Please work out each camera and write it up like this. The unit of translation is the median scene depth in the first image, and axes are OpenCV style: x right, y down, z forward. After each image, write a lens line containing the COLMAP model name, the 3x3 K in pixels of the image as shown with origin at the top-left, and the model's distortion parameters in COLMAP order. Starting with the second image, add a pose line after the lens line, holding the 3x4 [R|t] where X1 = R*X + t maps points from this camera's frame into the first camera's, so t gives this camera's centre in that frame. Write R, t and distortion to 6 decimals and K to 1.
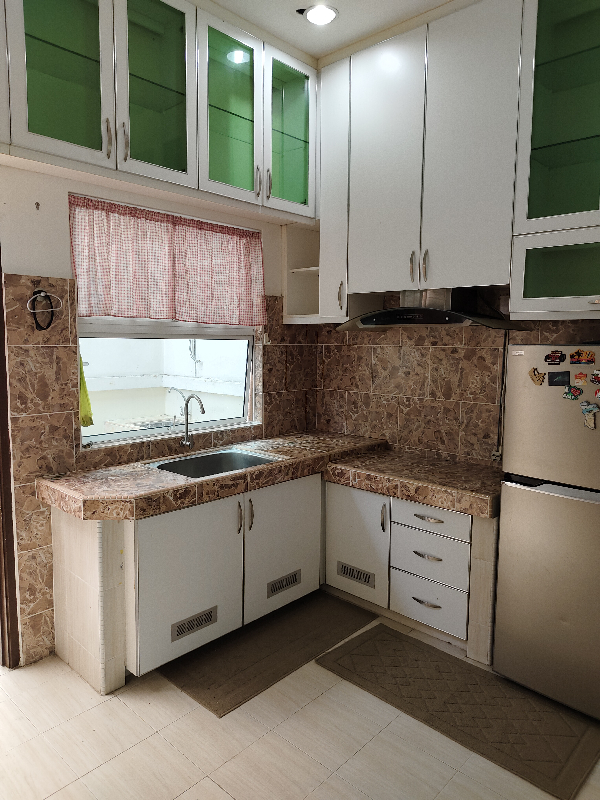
lens RADIAL K [[558.2, 0, 297.3], [0, 558.2, 396.1], [0, 0, 1]] dist [0.026803, -0.010196]
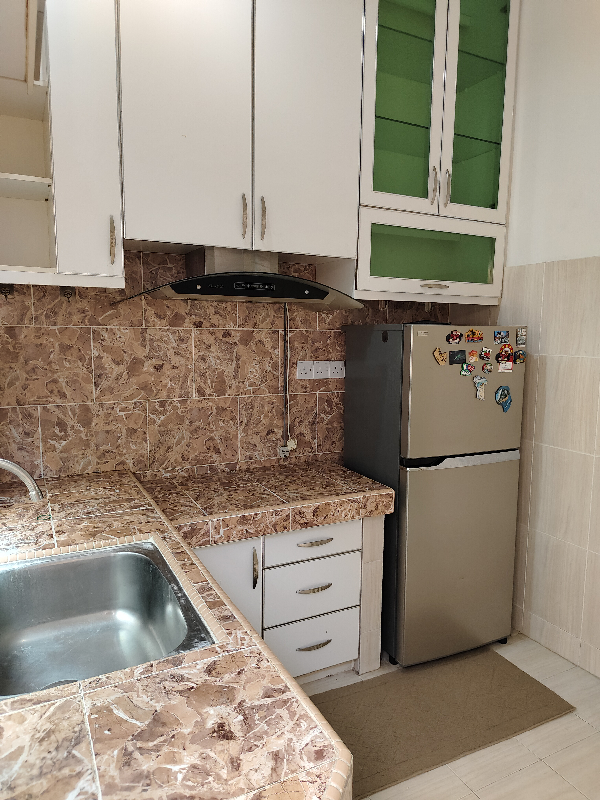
lens RADIAL K [[558.2, 0, 299.9], [0, 558.2, 403.5], [0, 0, 1]] dist [0.026803, -0.010196]
pose [[0.329556, -0.123986, 0.935959, -0.433590], [0.090208, 0.990939, 0.099507, -0.052649], [-0.939817, 0.051638, 0.337755, 0.642338]]
